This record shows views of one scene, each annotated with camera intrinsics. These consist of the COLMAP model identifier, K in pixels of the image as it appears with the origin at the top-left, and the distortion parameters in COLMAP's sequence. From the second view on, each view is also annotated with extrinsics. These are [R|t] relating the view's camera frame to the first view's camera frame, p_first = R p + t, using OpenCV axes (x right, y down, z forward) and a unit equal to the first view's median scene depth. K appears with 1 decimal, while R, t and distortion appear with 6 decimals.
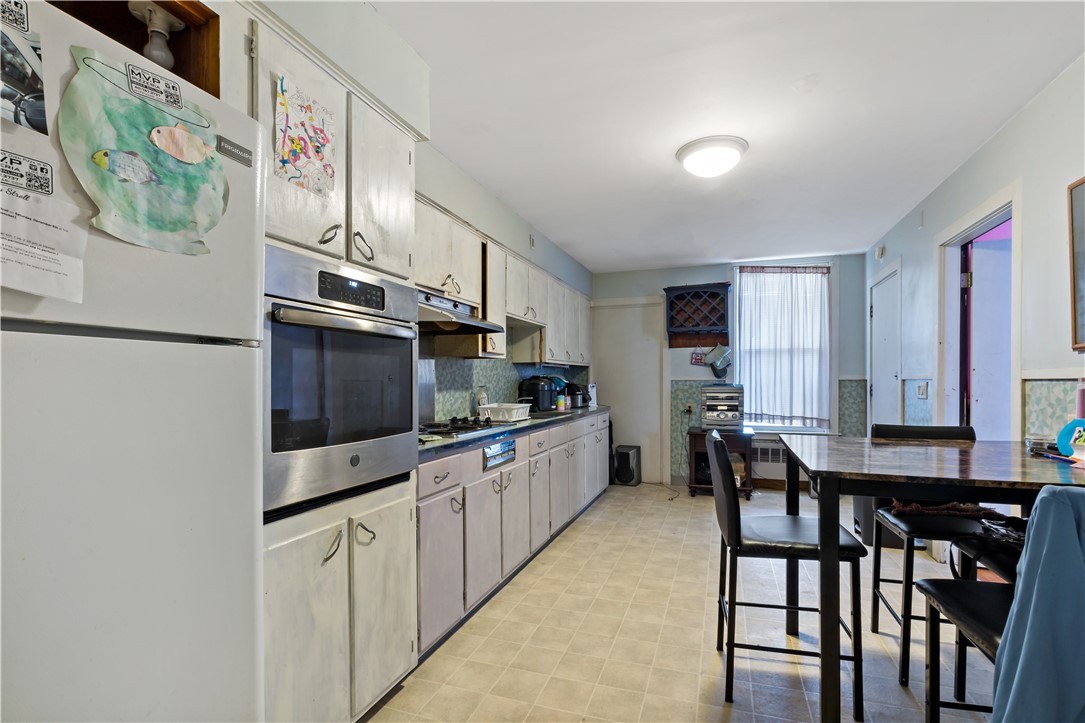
lens RADIAL K [[500.6, 0, 542.4], [0, 500.6, 386.7], [0, 0, 1]] dist [-0.002438, 0.000061]
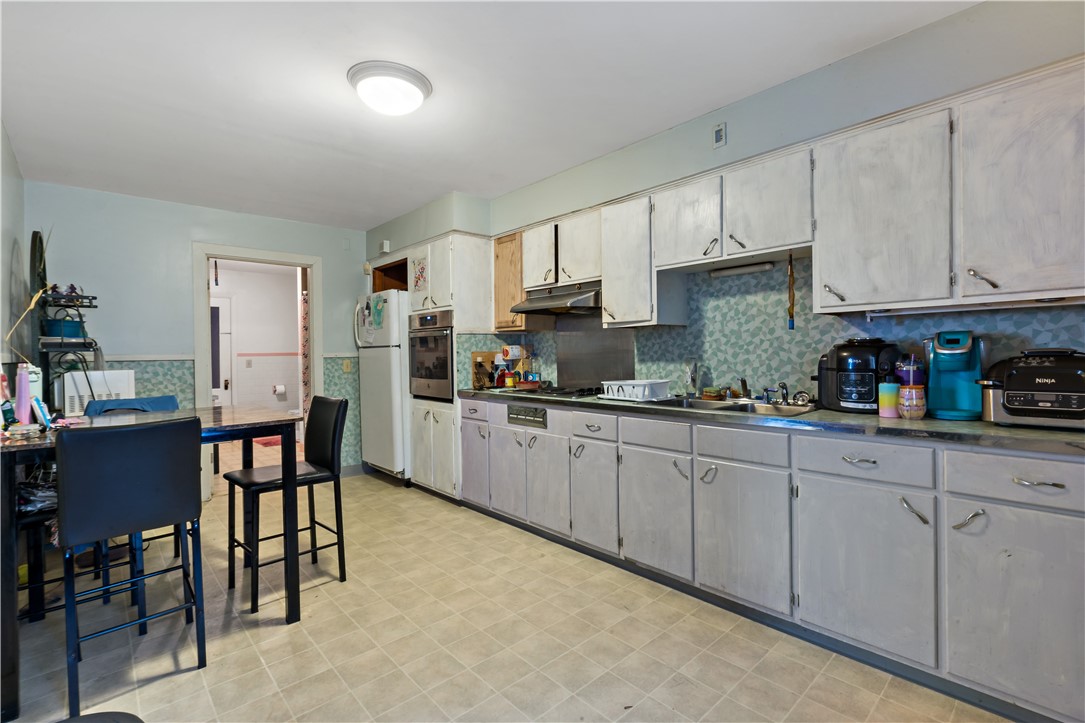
lens RADIAL K [[500.6, 0, 541.6], [0, 500.6, 356.8], [0, 0, 1]] dist [-0.002438, 0.000061]
pose [[-0.480953, 0.015899, -0.876602, 0.896263], [0.008963, 0.999872, 0.013217, -0.019483], [0.876701, -0.001500, -0.481034, 1.530254]]
